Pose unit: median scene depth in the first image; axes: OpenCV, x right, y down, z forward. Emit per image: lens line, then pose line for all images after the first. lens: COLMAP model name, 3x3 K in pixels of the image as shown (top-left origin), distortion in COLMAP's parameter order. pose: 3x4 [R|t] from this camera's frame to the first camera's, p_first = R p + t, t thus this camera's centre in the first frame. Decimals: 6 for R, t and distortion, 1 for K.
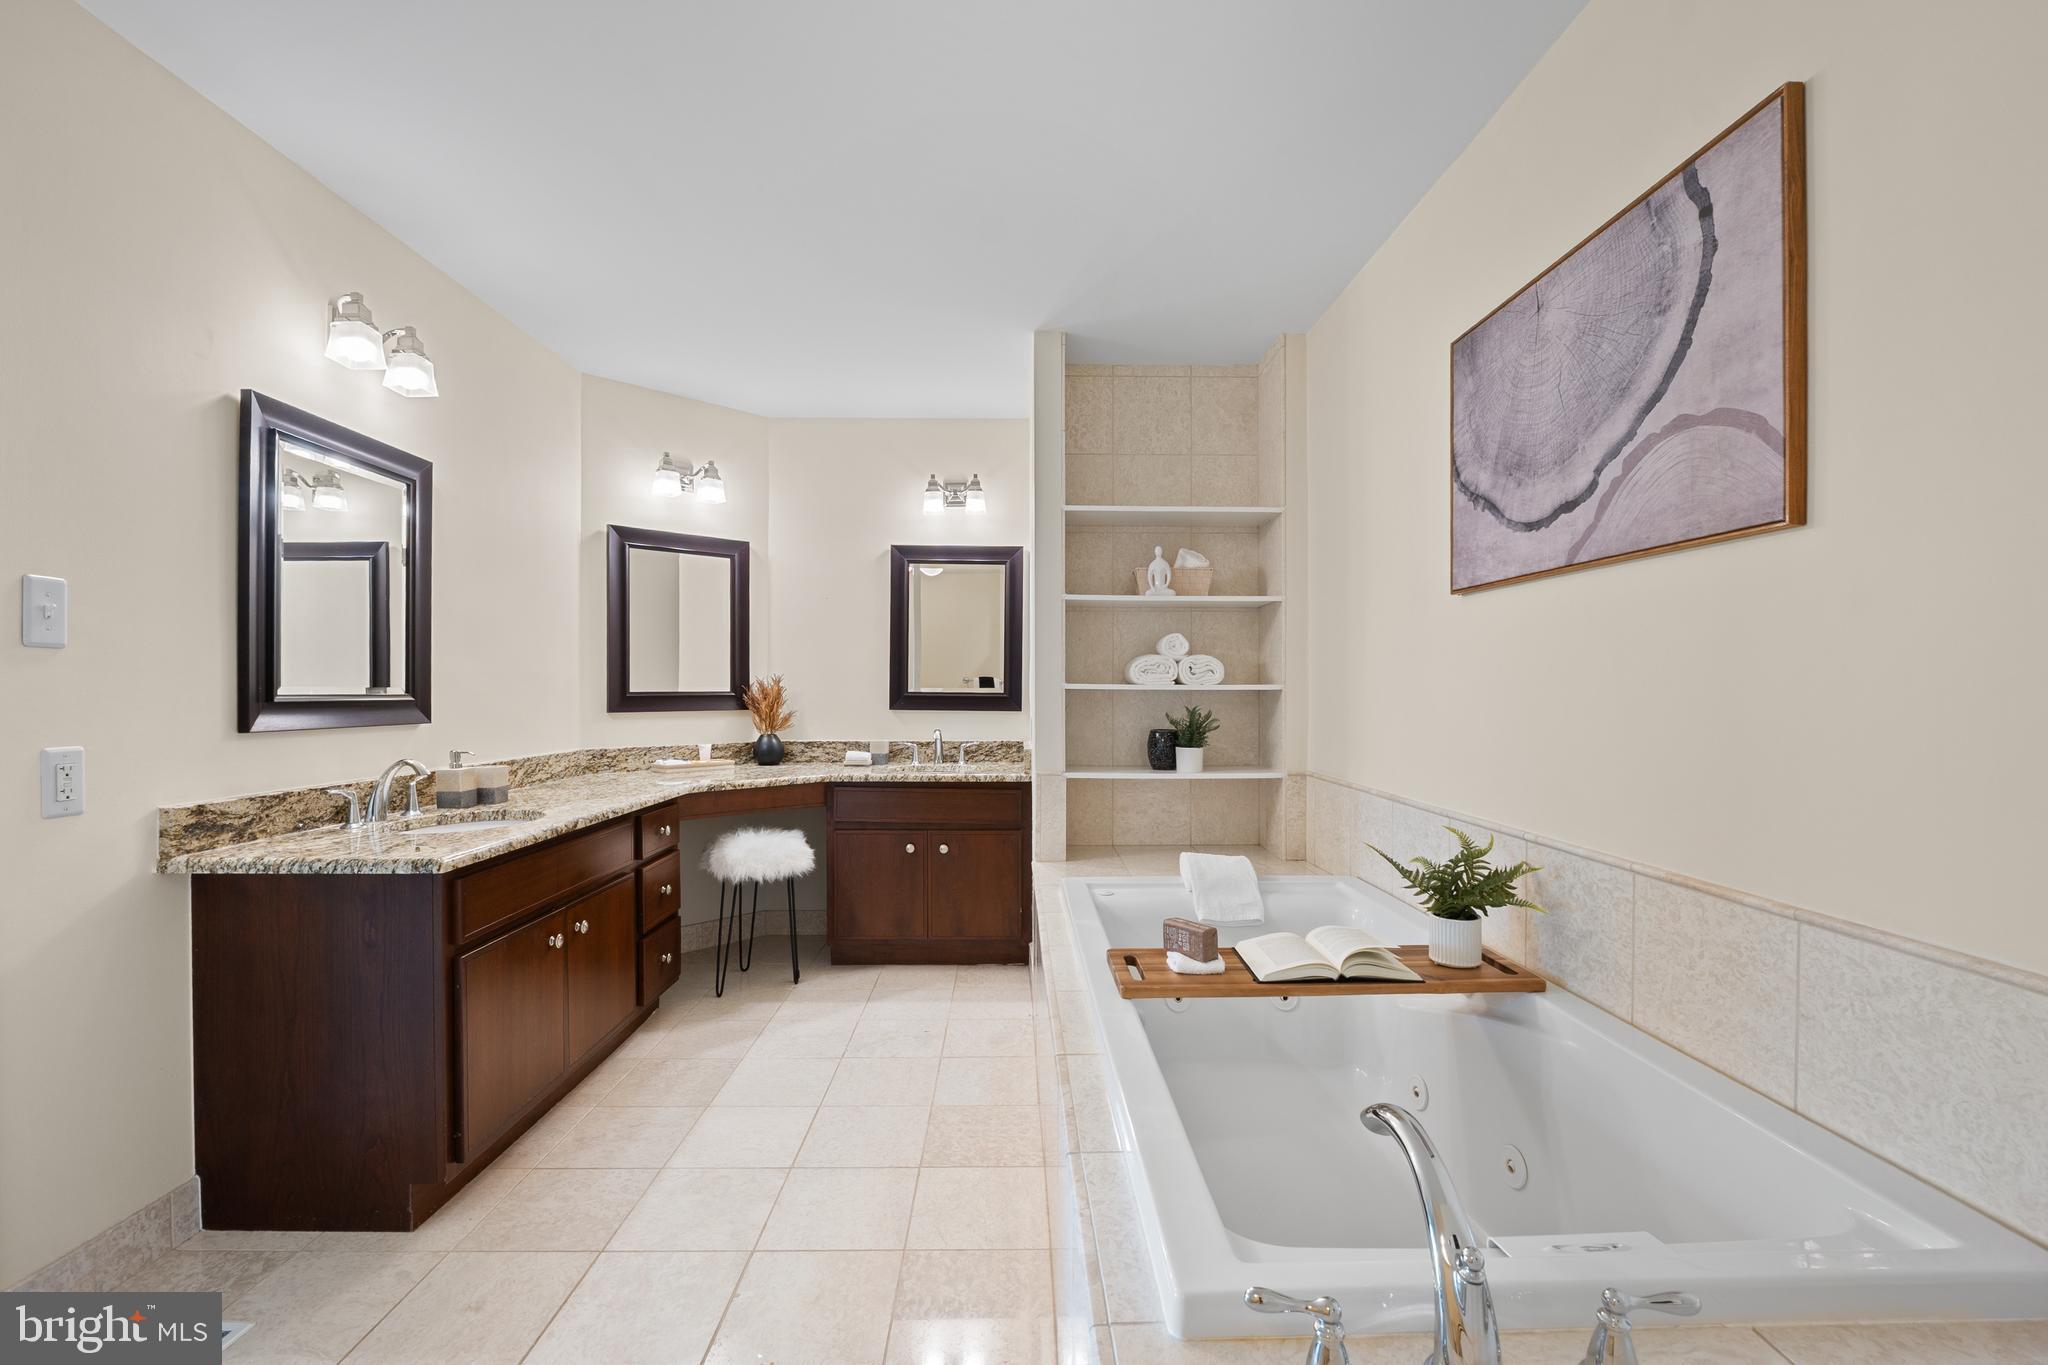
lens RADIAL K [[847.7, 0, 1022.2], [0, 847.7, 695.2], [0, 0, 1]] dist [-0.013673, 0.001426]
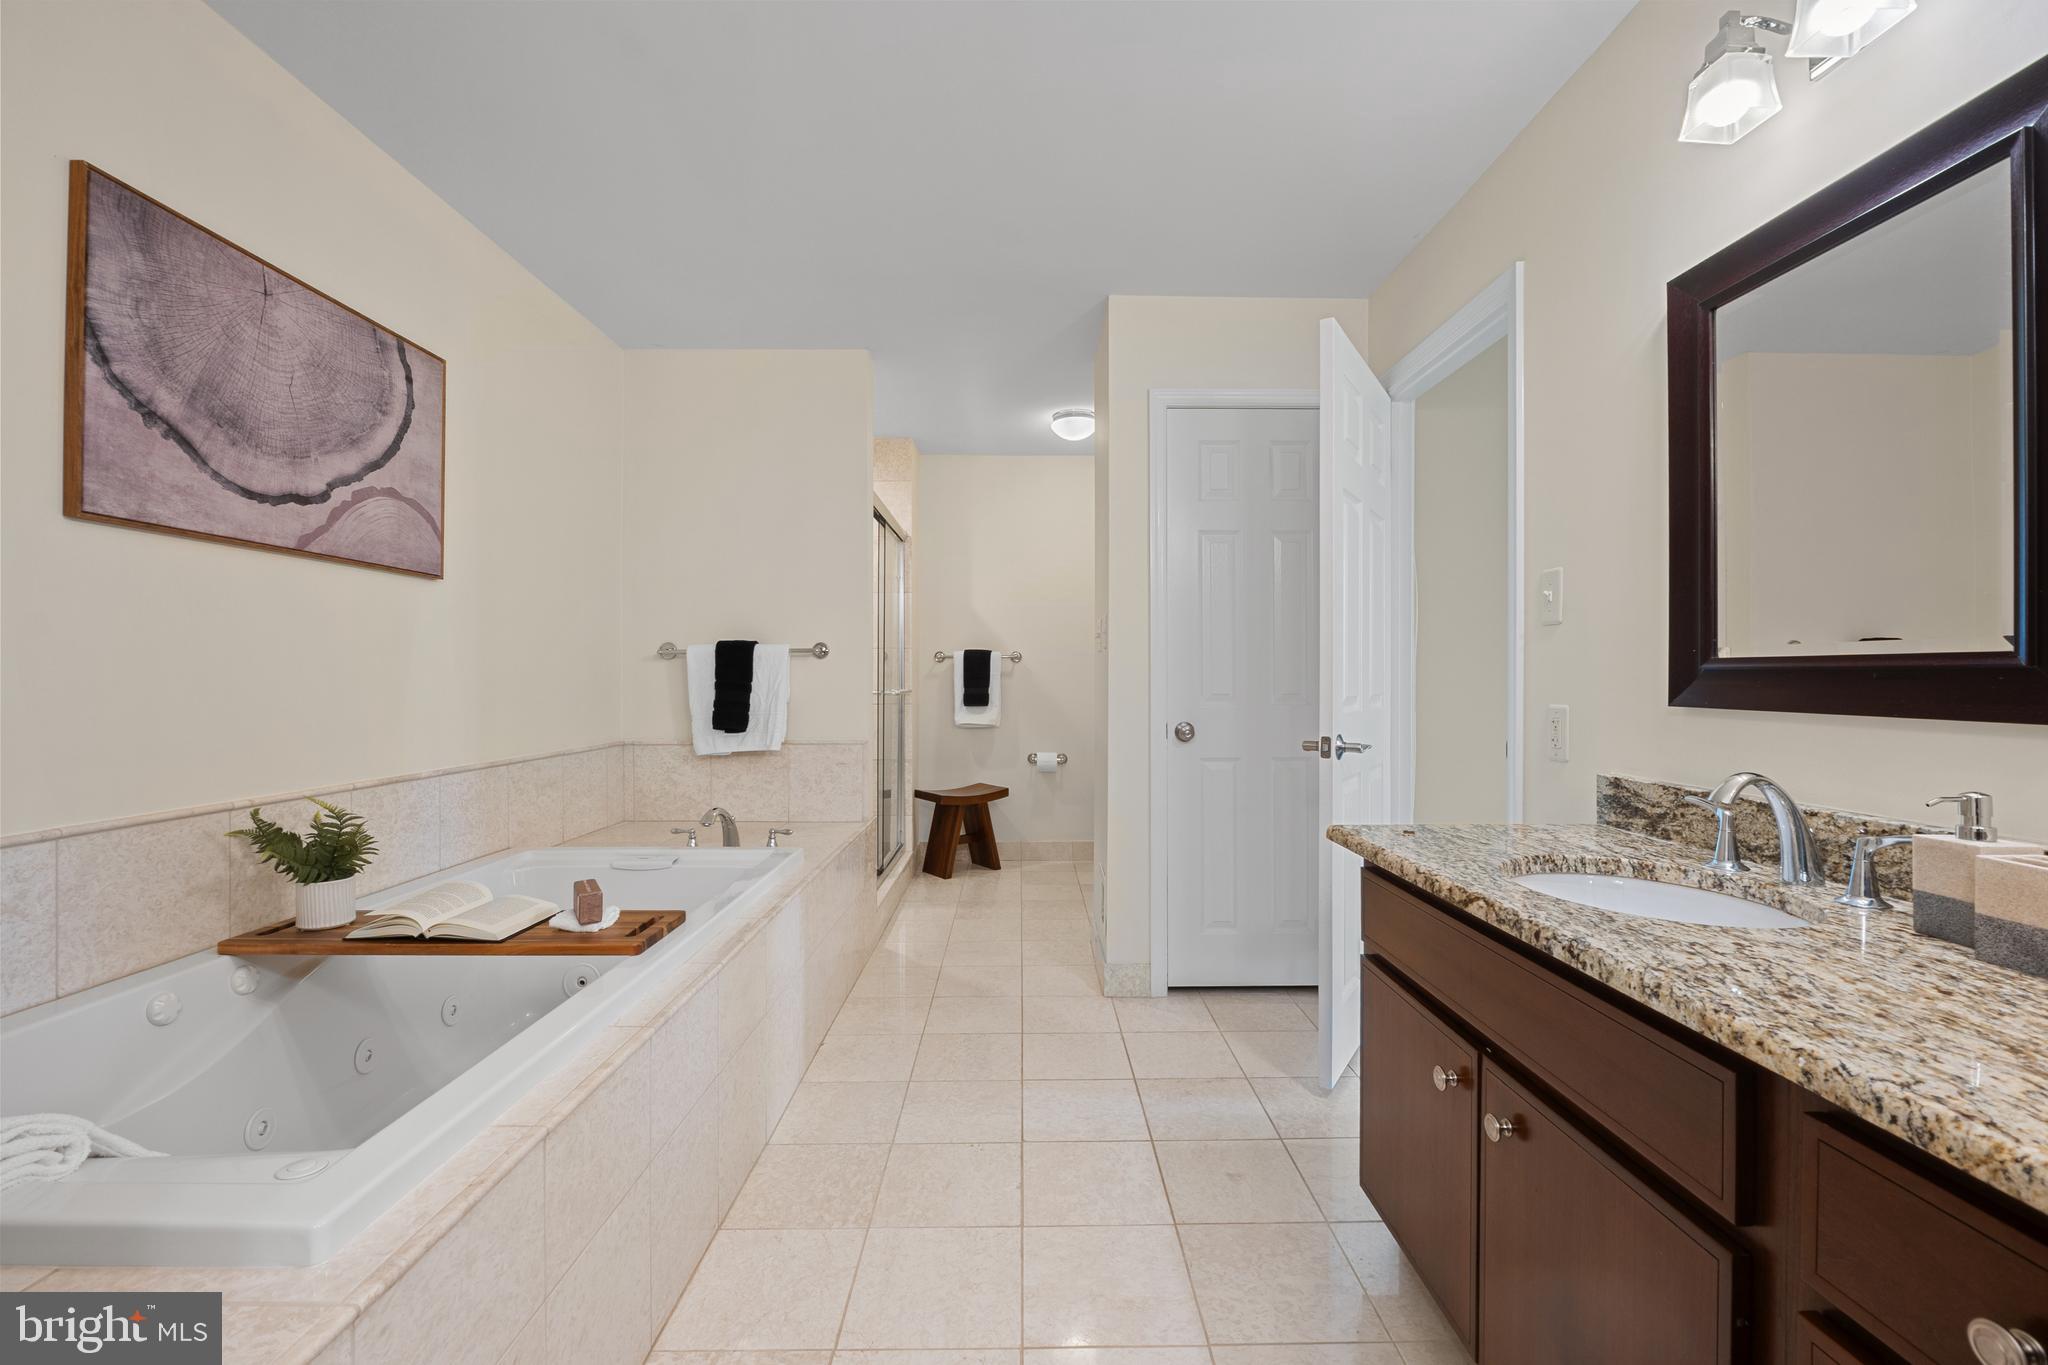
lens RADIAL K [[847.7, 0, 1026.1], [0, 847.7, 682.3], [0, 0, 1]] dist [-0.013673, 0.001426]
pose [[-0.999891, 0.000068, 0.014738, -0.353620], [0.000244, 0.999929, 0.011926, 0.013753], [-0.014736, 0.011928, -0.999820, 2.060298]]
